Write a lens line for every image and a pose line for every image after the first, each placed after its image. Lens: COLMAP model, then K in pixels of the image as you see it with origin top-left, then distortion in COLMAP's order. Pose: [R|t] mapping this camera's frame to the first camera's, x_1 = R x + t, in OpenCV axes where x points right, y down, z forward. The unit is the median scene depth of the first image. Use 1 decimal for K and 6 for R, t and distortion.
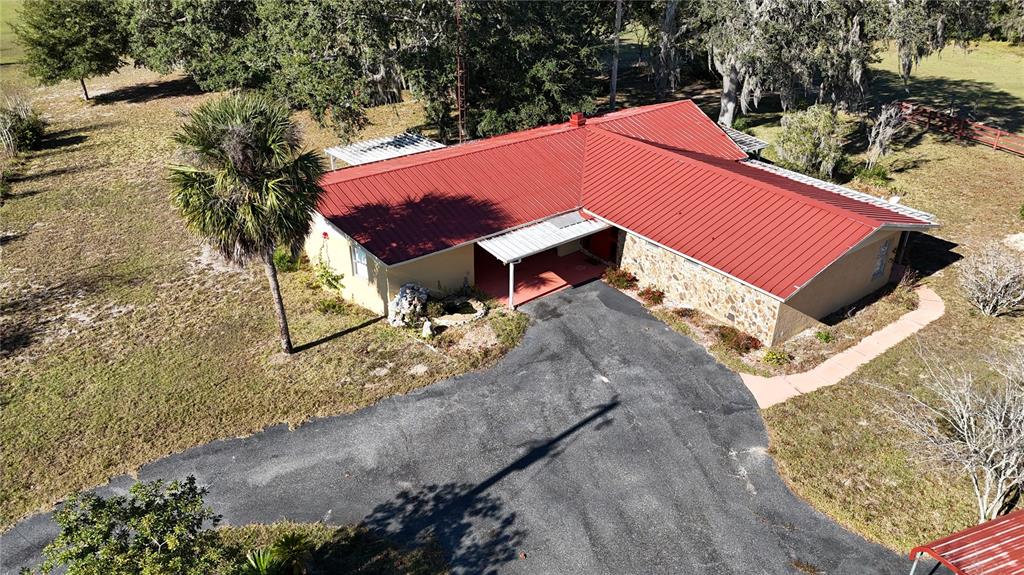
lens RADIAL K [[731.7, 0, 512.0], [0, 731.7, 287.5], [0, 0, 1]] dist [0.094060, -0.110012]
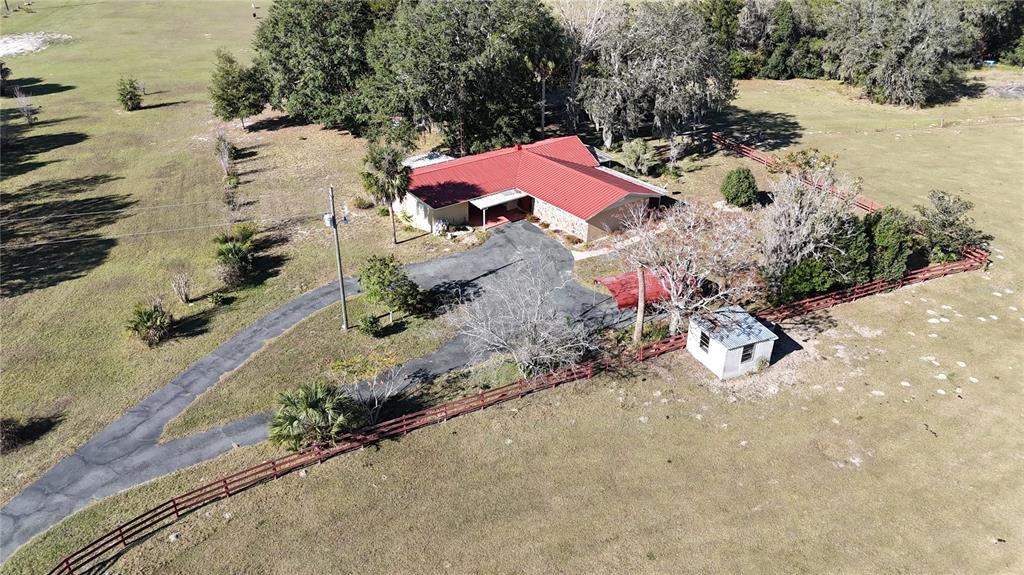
lens RADIAL K [[731.7, 0, 512.0], [0, 731.7, 287.5], [0, 0, 1]] dist [0.094060, -0.110012]
pose [[0.999964, 0.000026, 0.008465, 0.070107], [-0.000056, 0.999994, 0.003471, 0.210296], [-0.008465, -0.003471, 0.999958, -1.390571]]
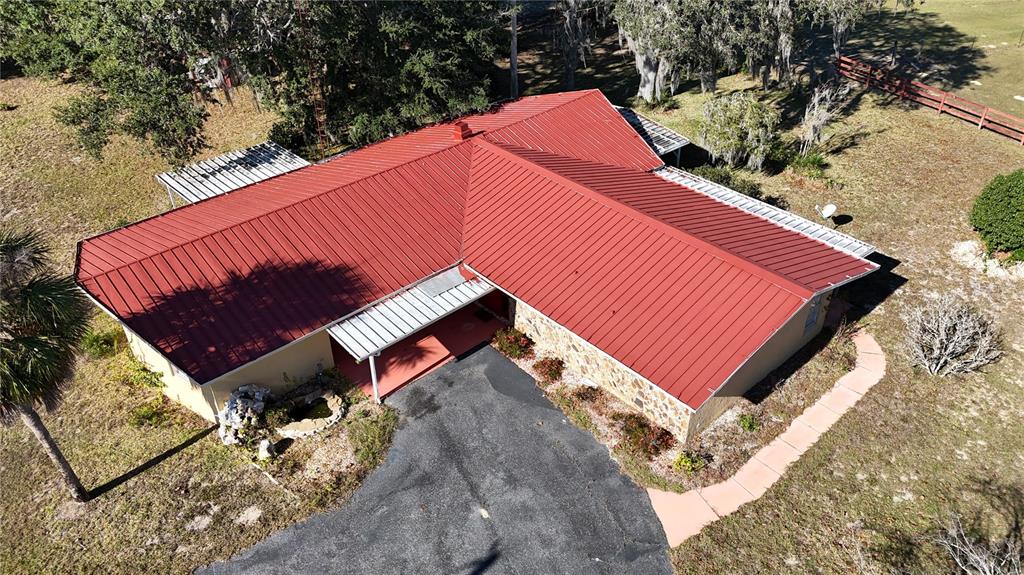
lens RADIAL K [[731.7, 0, 512.0], [0, 731.7, 287.5], [0, 0, 1]] dist [0.094060, -0.110012]
pose [[0.996312, -0.061653, 0.059678, 0.108696], [0.054187, 0.991352, 0.119518, -0.189879], [-0.066531, -0.115844, 0.991037, 0.194796]]
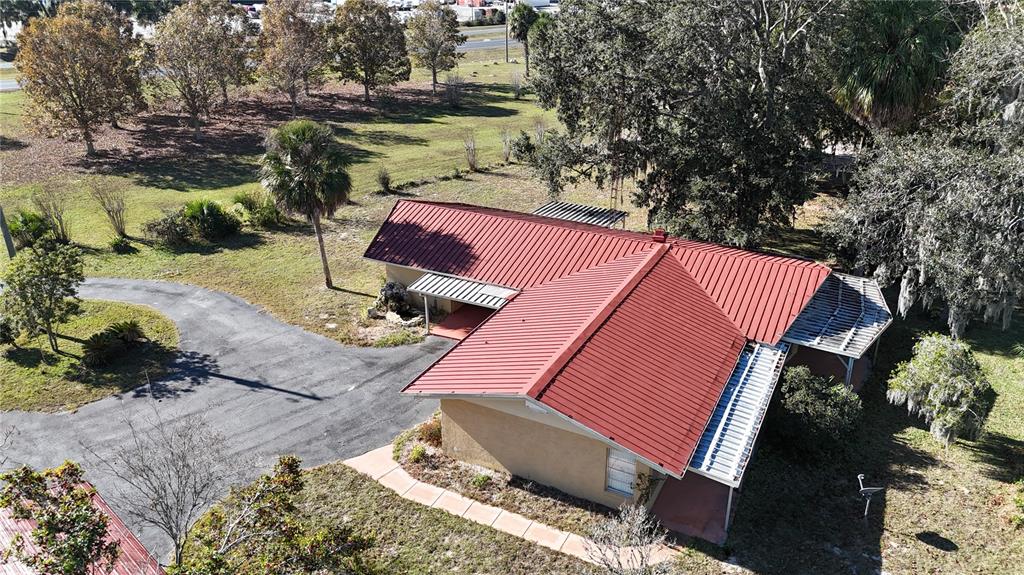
lens RADIAL K [[731.7, 0, 512.0], [0, 731.7, 287.5], [0, 0, 1]] dist [0.094060, -0.110012]
pose [[0.428940, 0.367676, -0.825122, 1.089737], [-0.406920, 0.894140, 0.186893, -0.341503], [0.806491, 0.255592, 0.533147, 0.427935]]
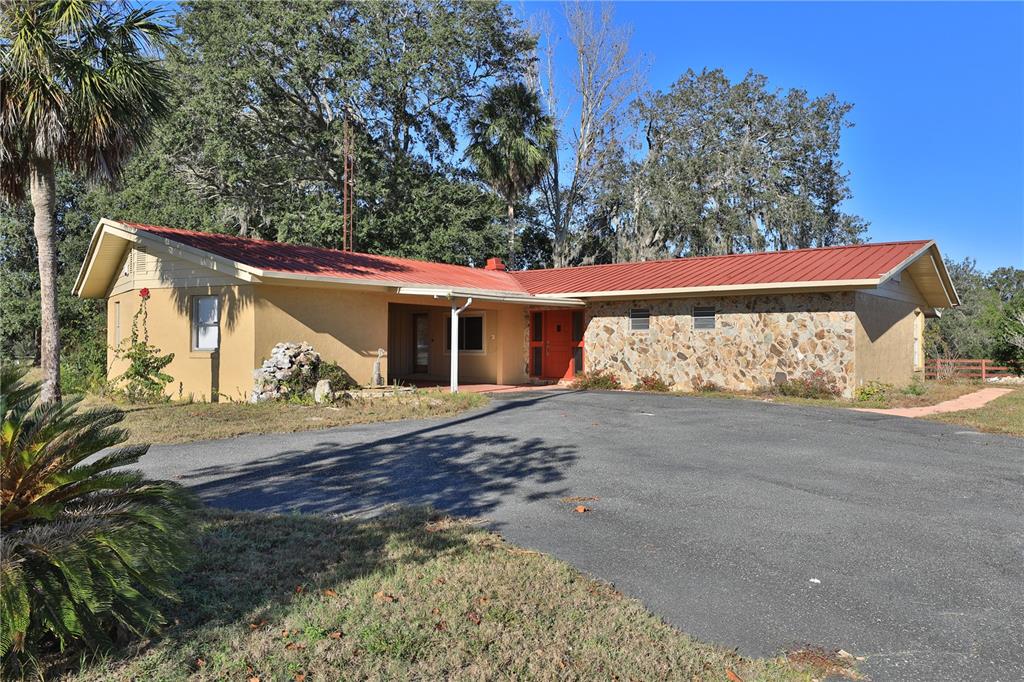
lens RADIAL K [[741.8, 0, 512.0], [0, 741.8, 341.0], [0, 0, 1]] dist [-0.000578, 0.001605]
pose [[0.974820, 0.001085, 0.222990, -0.095841], [0.105748, 0.878148, -0.466556, 0.294575], [-0.196325, 0.478389, 0.855921, 0.430424]]
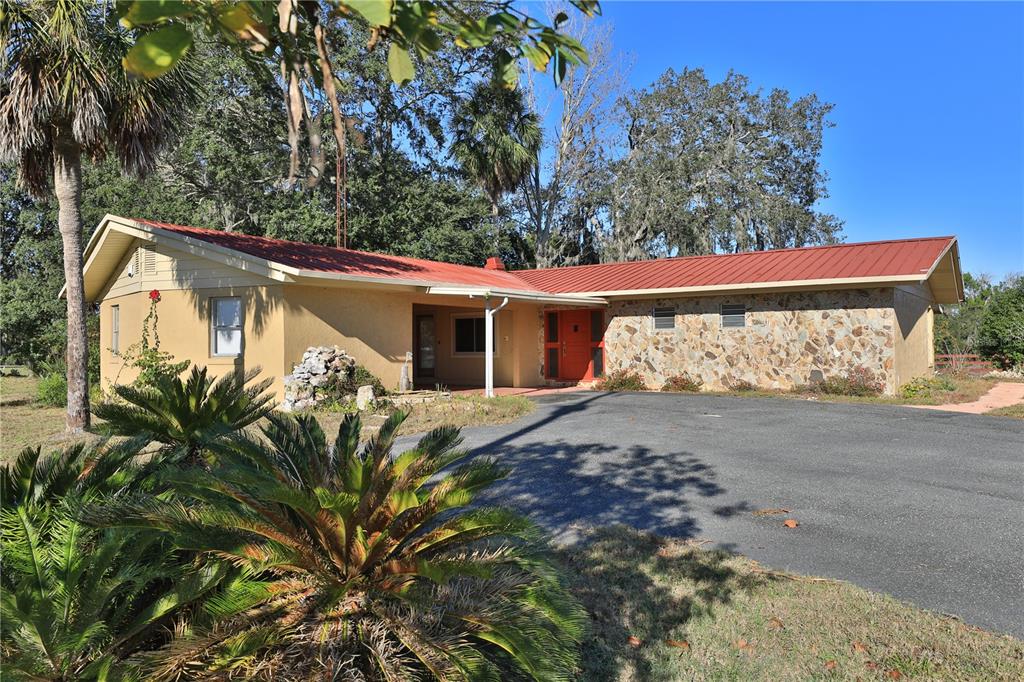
lens RADIAL K [[741.8, 0, 512.0], [0, 741.8, 341.0], [0, 0, 1]] dist [-0.000578, 0.001605]
pose [[0.956060, -0.010682, 0.292977, -0.163376], [0.150430, 0.875626, -0.458966, 0.273231], [-0.251636, 0.482872, 0.838758, 0.469218]]
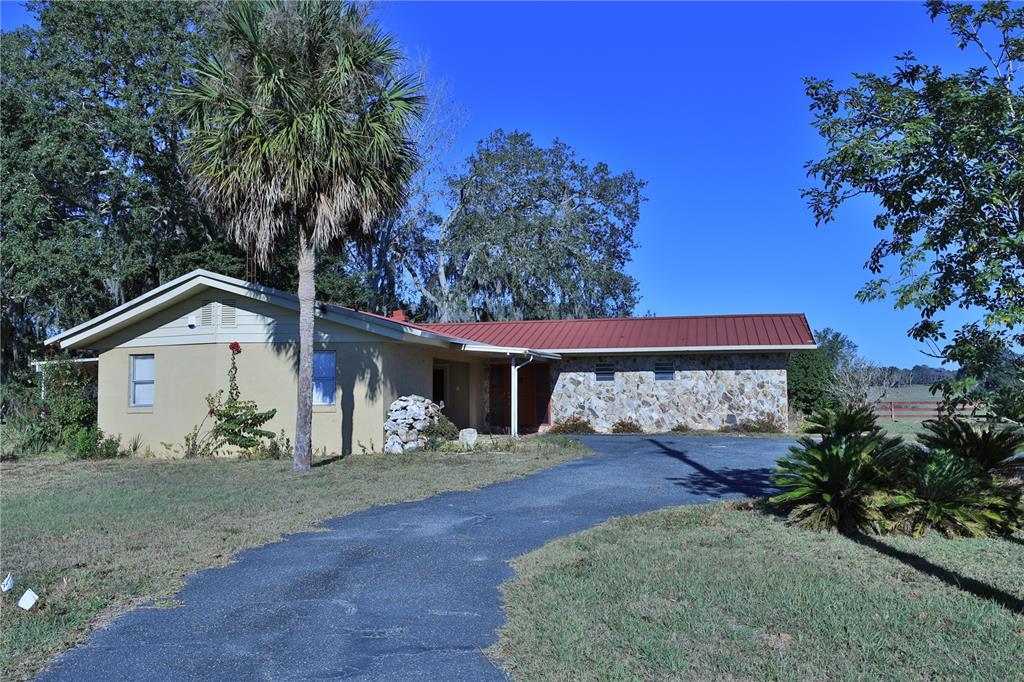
lens RADIAL K [[873.3, 0, 512.0], [0, 873.3, 341.0], [0, 0, 1]] dist [0.004780, 0.000537]
pose [[0.766642, 0.028220, 0.641455, -0.556595], [0.314281, 0.854681, -0.413217, 0.299261], [-0.559900, 0.518386, 0.646365, 0.411157]]
